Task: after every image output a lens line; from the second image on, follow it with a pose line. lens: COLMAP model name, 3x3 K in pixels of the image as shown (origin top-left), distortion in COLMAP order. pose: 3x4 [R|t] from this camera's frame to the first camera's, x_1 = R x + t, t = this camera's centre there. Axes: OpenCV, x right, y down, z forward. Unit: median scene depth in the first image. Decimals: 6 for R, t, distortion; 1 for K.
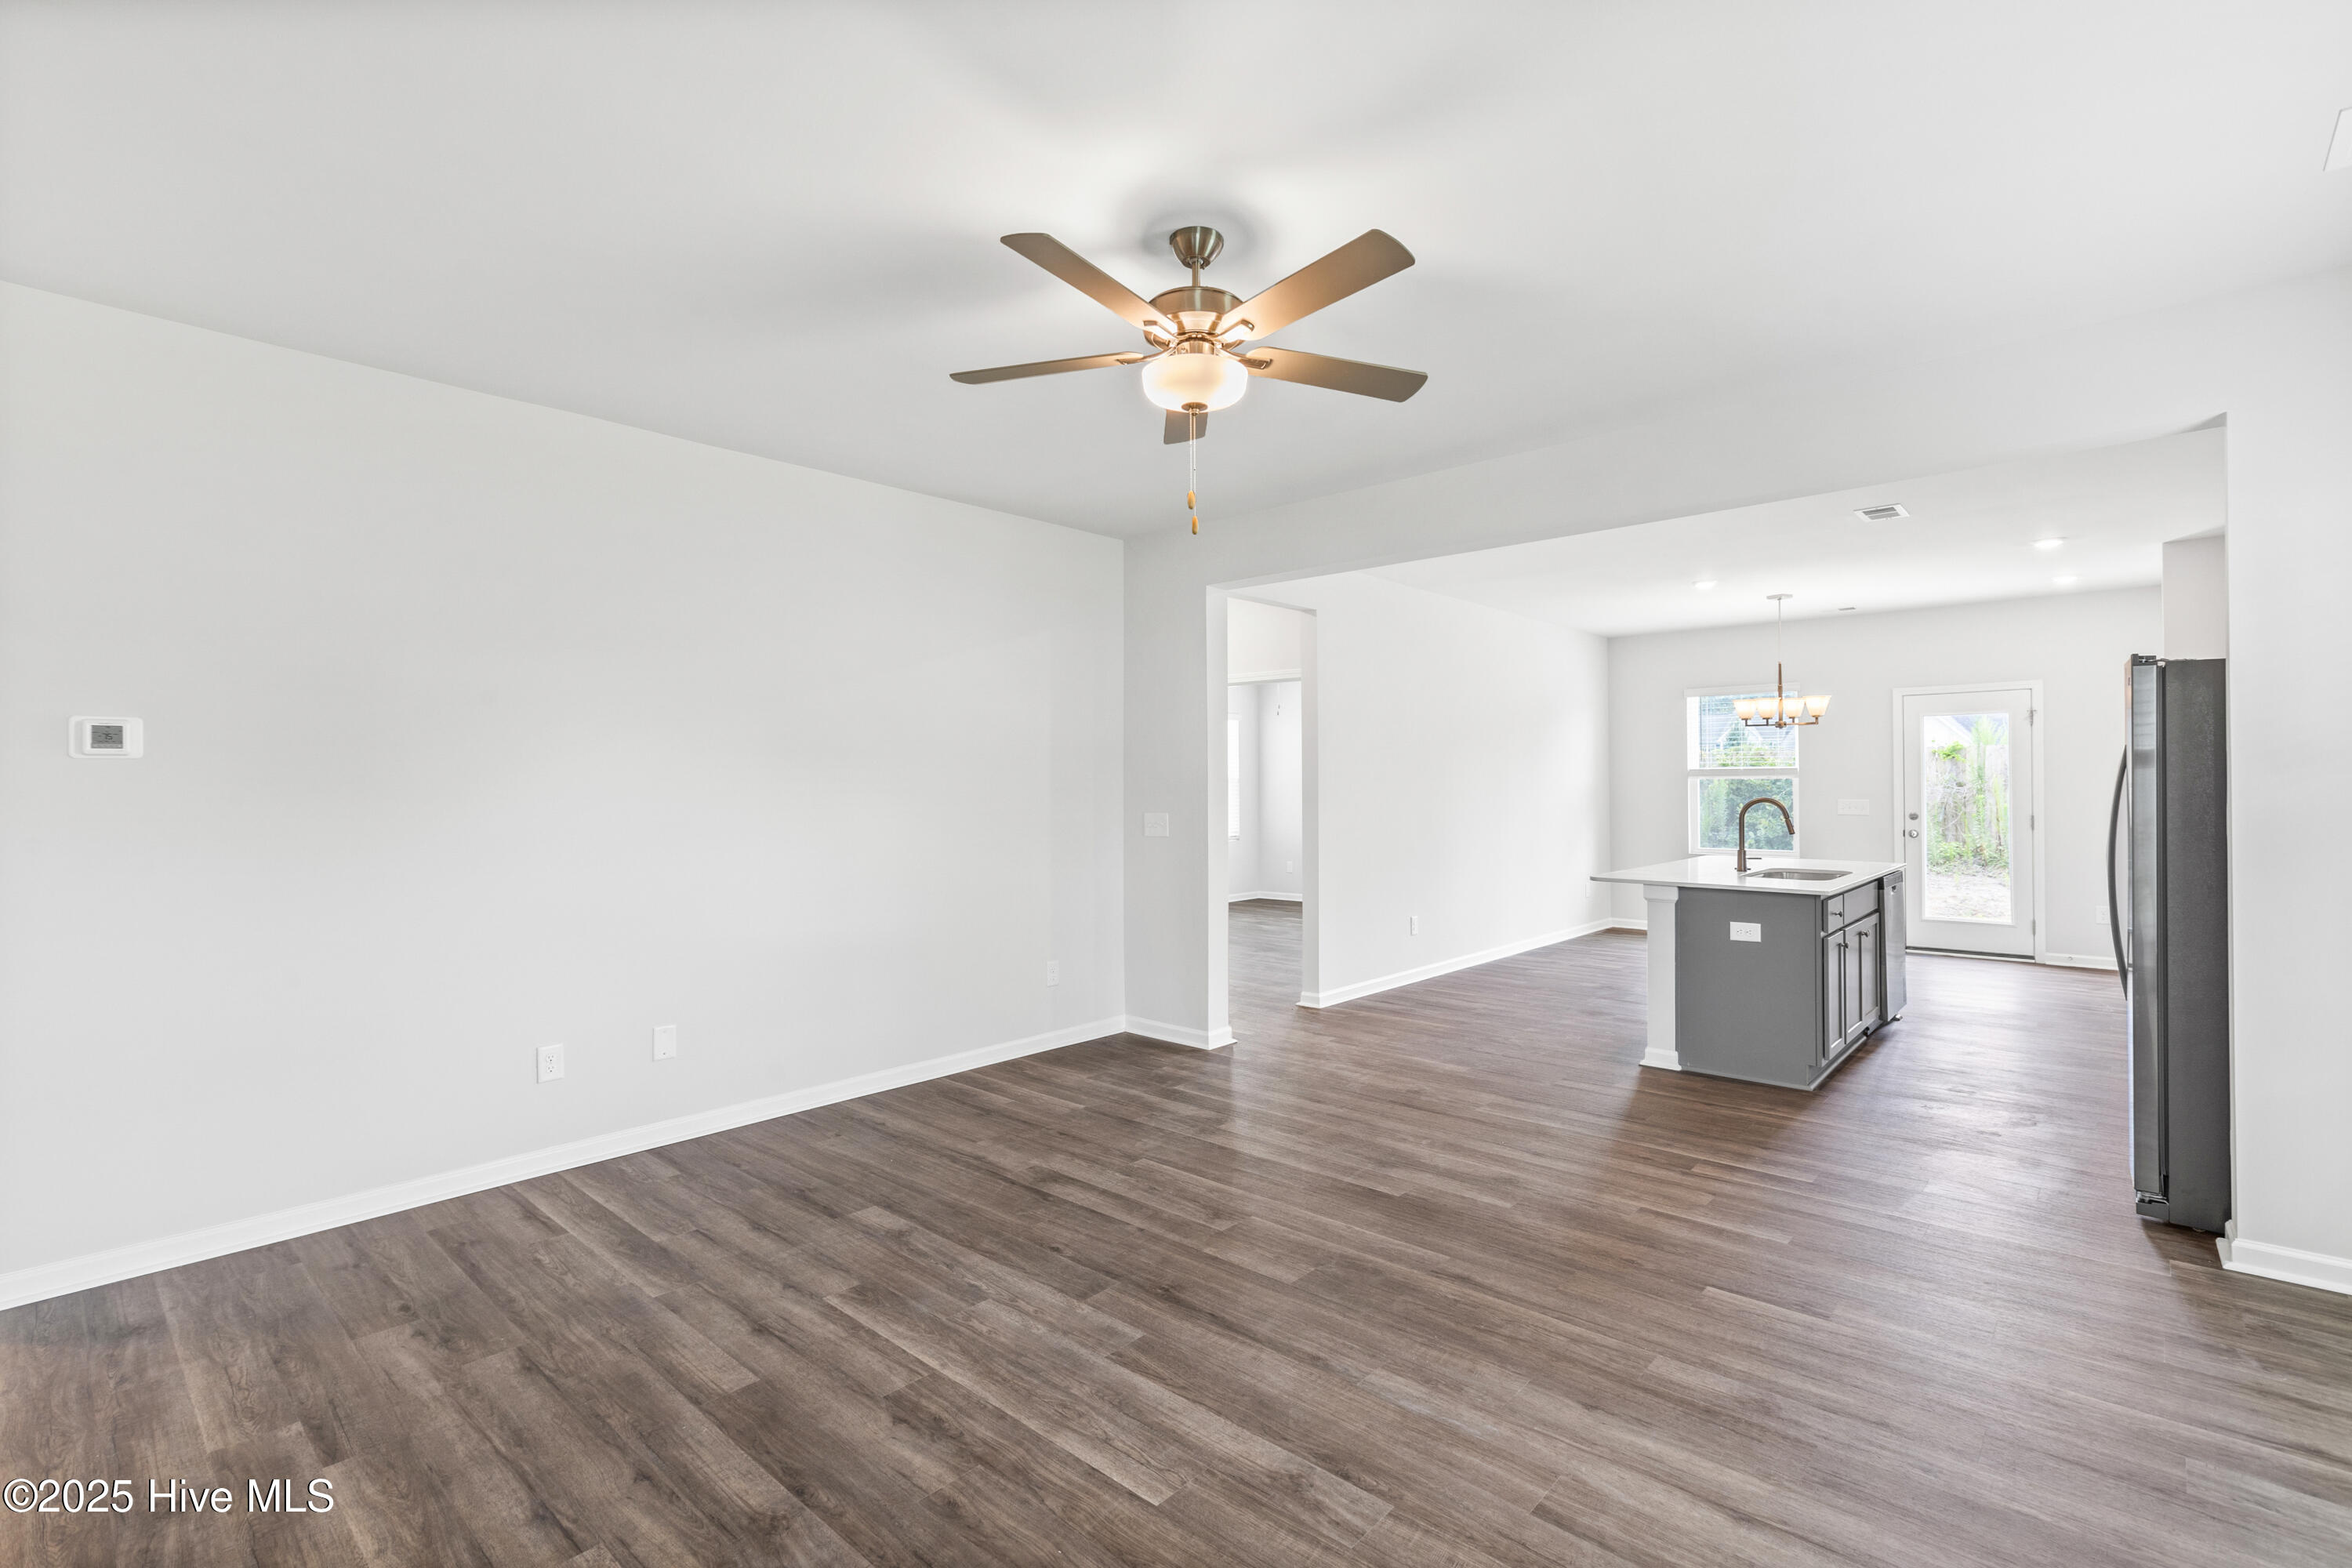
lens RADIAL K [[1073.4, 0, 1181.3], [0, 1073.4, 781.4], [0, 0, 1]] dist [-0.000708, -0.000854]
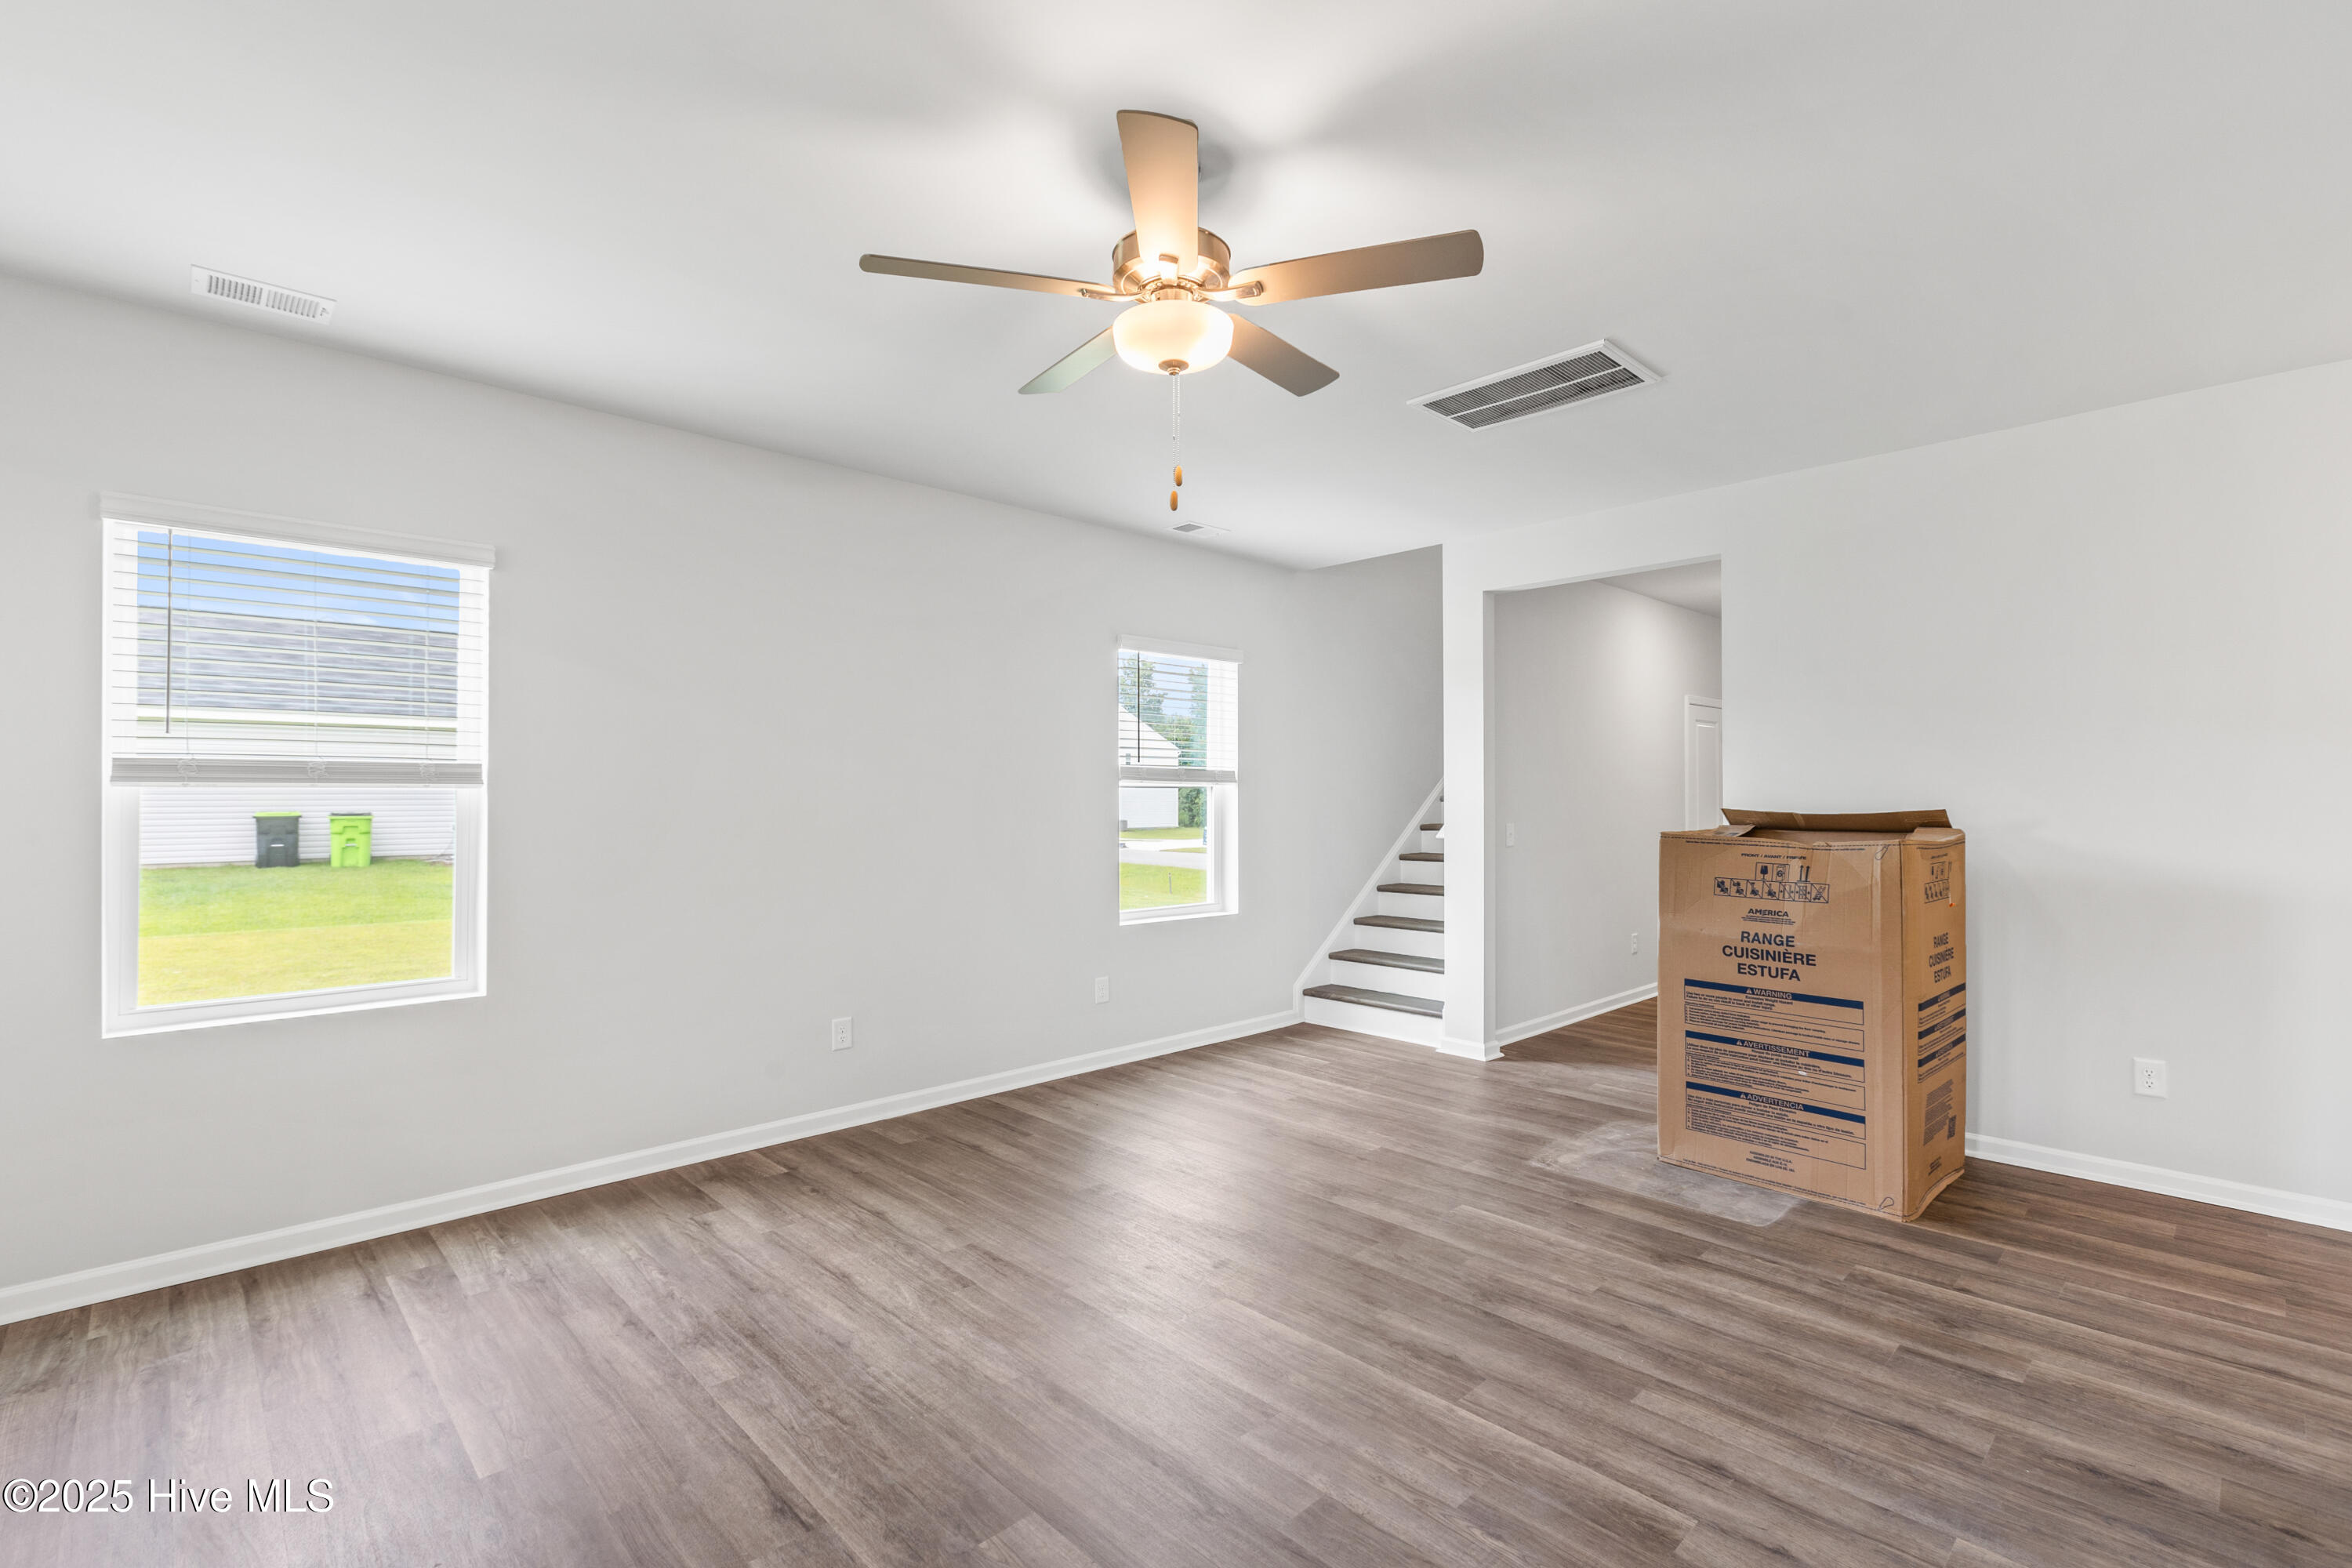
lens RADIAL K [[1073.4, 0, 1176.4], [0, 1073.4, 786.7], [0, 0, 1]] dist [-0.000708, -0.000854]
pose [[-0.997300, 0.008019, 0.073000, -0.054879], [0.007242, 0.999914, -0.010906, 0.004563], [-0.073081, -0.010348, -0.997272, 1.984751]]
